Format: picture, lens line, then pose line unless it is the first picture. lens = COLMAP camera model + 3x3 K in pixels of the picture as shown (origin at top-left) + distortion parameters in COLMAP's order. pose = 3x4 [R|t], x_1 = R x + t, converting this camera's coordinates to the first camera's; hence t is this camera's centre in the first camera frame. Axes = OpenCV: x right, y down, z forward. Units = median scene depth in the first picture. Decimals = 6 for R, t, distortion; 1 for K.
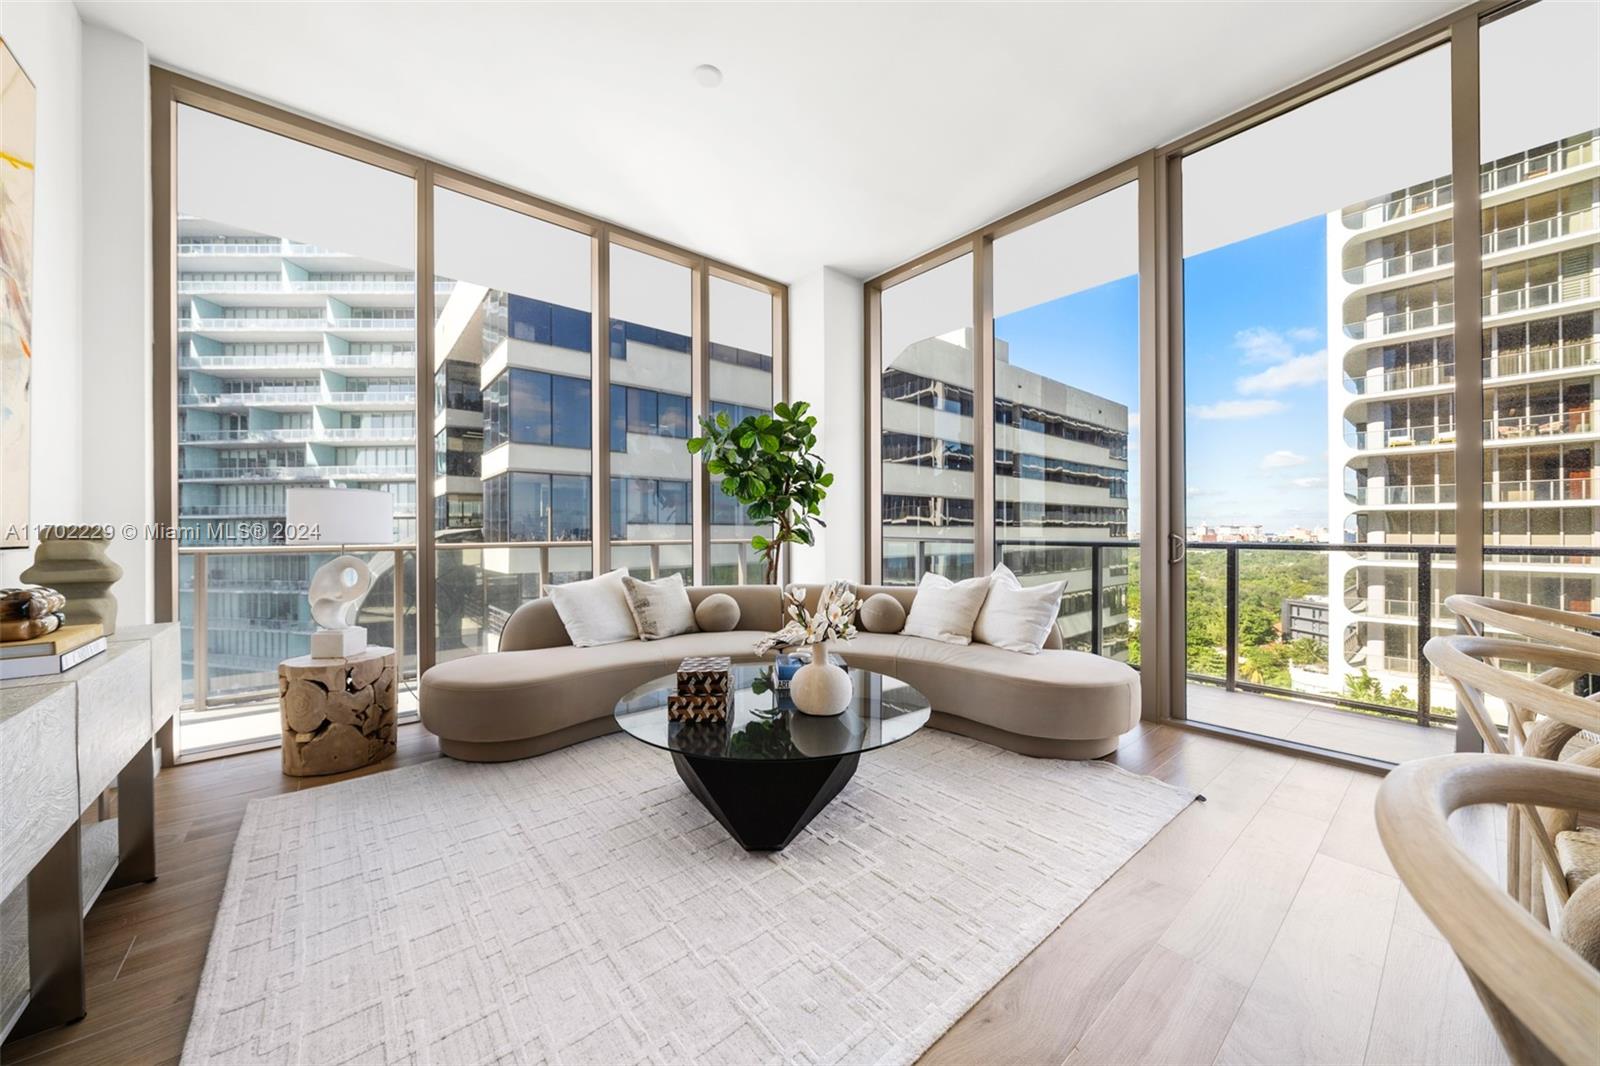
lens RADIAL K [[562.6, 0, 792.6], [0, 562.6, 534.3], [0, 0, 1]] dist [-0.000850, -0.000145]
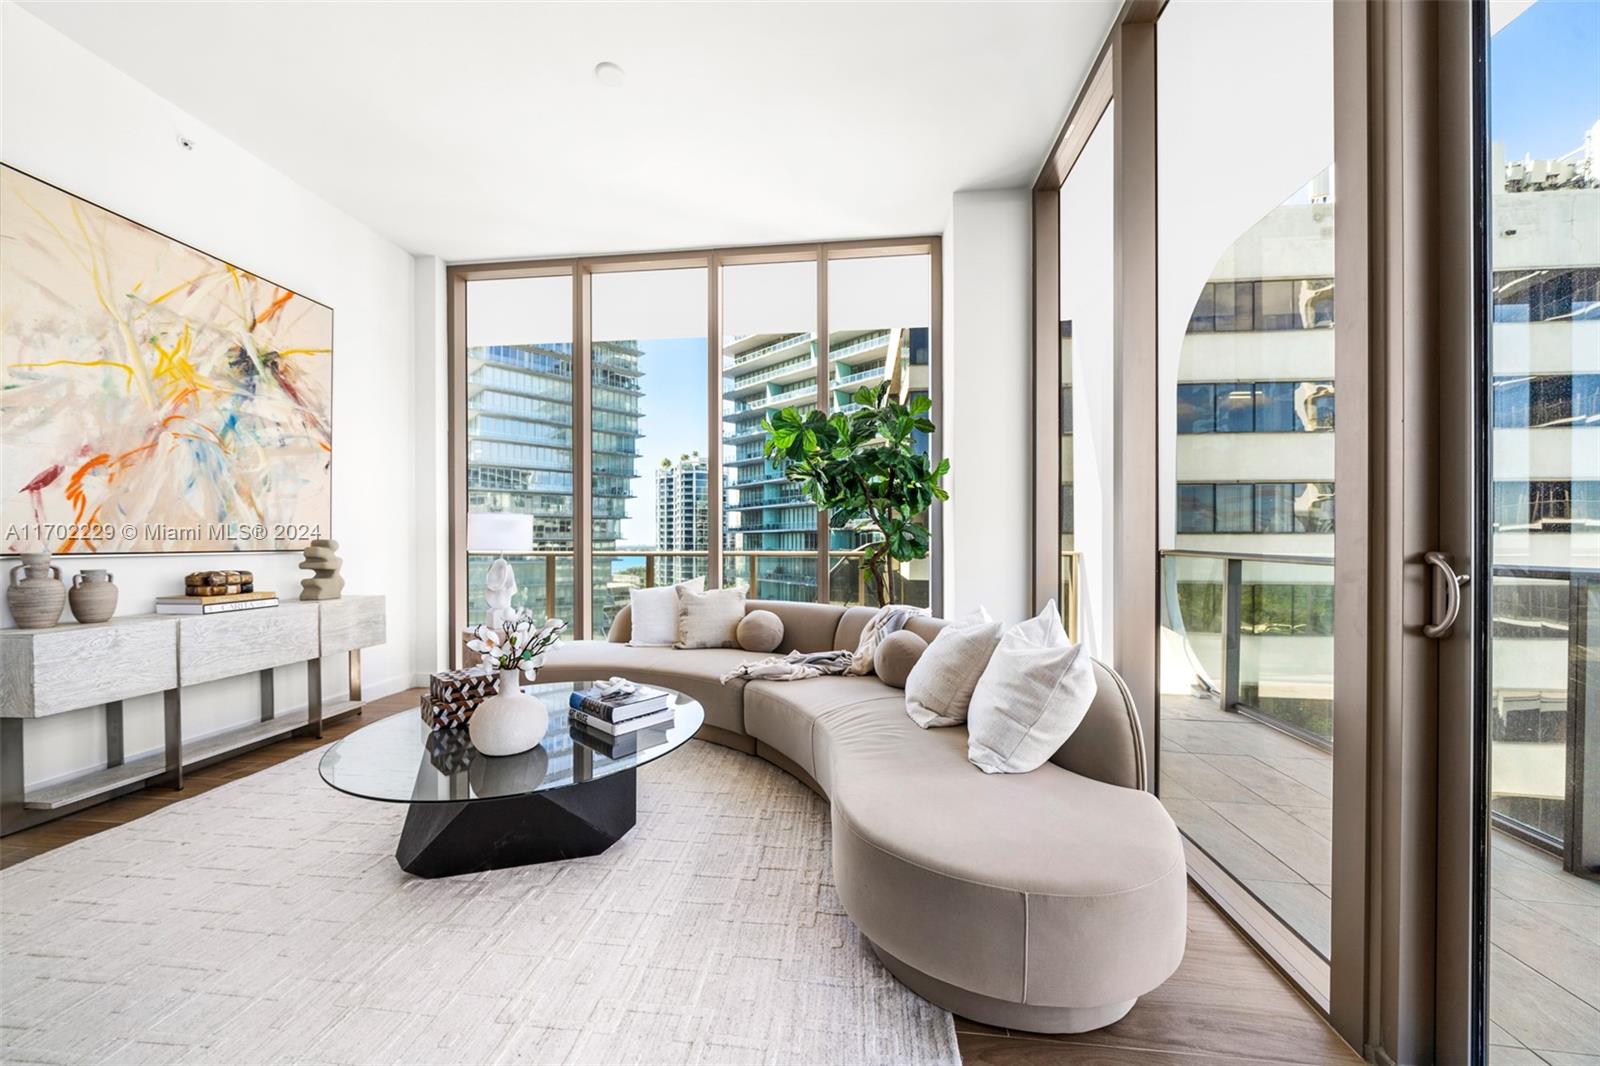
lens RADIAL K [[555.1, 0, 800.5], [0, 555.1, 544.3], [0, 0, 1]] dist [-0.003097, -0.000027]
pose [[0.700376, 0.006455, -0.713745, 0.461554], [-0.006505, 0.999975, 0.002661, -0.003359], [0.713744, 0.002779, 0.700401, 0.339828]]
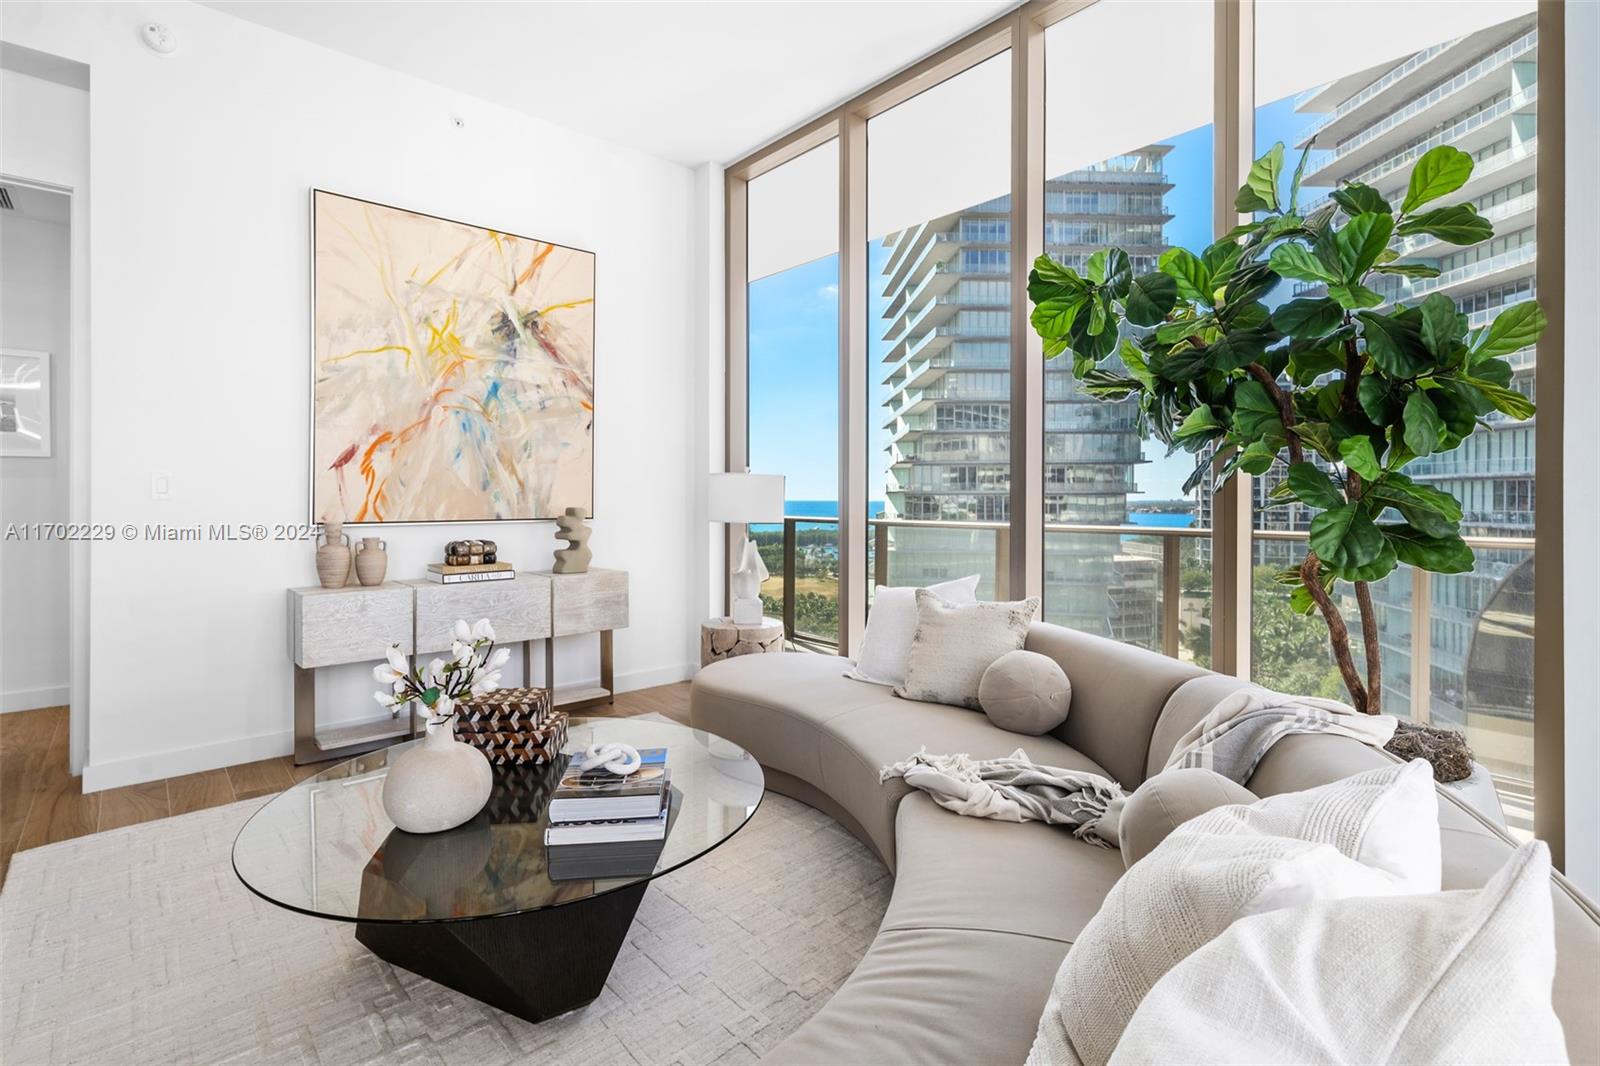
lens RADIAL K [[760.3, 0, 796.5], [0, 760.3, 498.6], [0, 0, 1]] dist [0.001800, 0.001465]
pose [[0.030825, 0.008014, -0.999493, 0.425500], [-0.007442, 0.999942, 0.007788, -0.023257], [0.999497, 0.007198, 0.030883, 0.639938]]
